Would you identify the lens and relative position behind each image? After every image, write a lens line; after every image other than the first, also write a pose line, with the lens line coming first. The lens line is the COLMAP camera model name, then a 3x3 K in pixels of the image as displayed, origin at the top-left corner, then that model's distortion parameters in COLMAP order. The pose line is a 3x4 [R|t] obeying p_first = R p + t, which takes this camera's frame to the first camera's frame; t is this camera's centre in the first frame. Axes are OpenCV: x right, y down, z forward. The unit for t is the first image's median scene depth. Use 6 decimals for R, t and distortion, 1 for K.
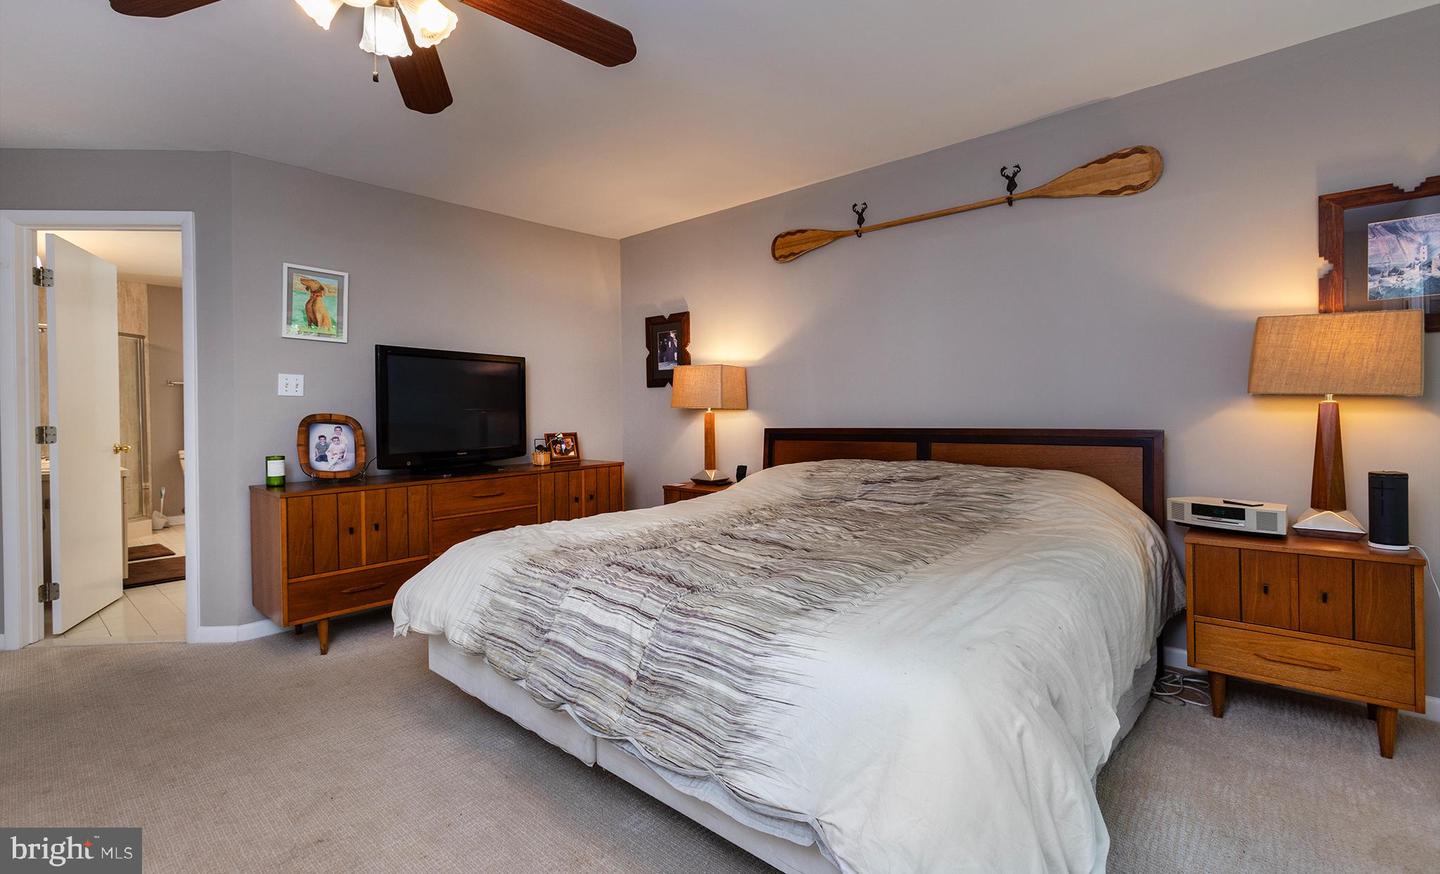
lens RADIAL K [[645.0, 0, 681.0], [0, 645.0, 408.5], [0, 0, 1]] dist [-0.018053, -0.000031]
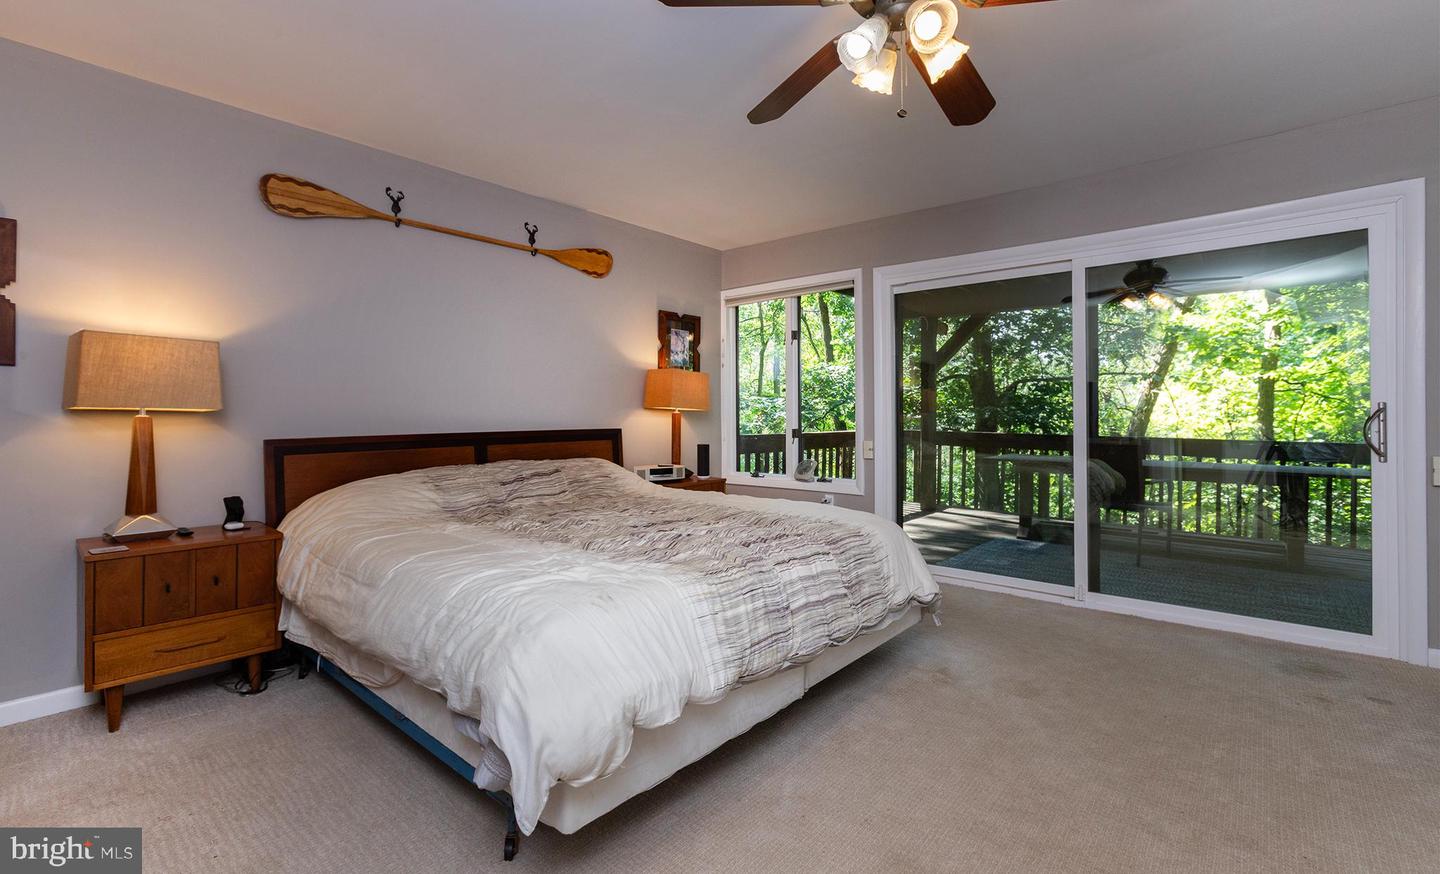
lens RADIAL K [[645.0, 0, 719.4], [0, 645.0, 426.4], [0, 0, 1]] dist [-0.018053, -0.000031]
pose [[-0.054711, -0.003703, 0.998495, -0.863931], [0.003633, 0.999986, 0.003908, 0.020659], [-0.998496, 0.003841, -0.054697, 0.775827]]
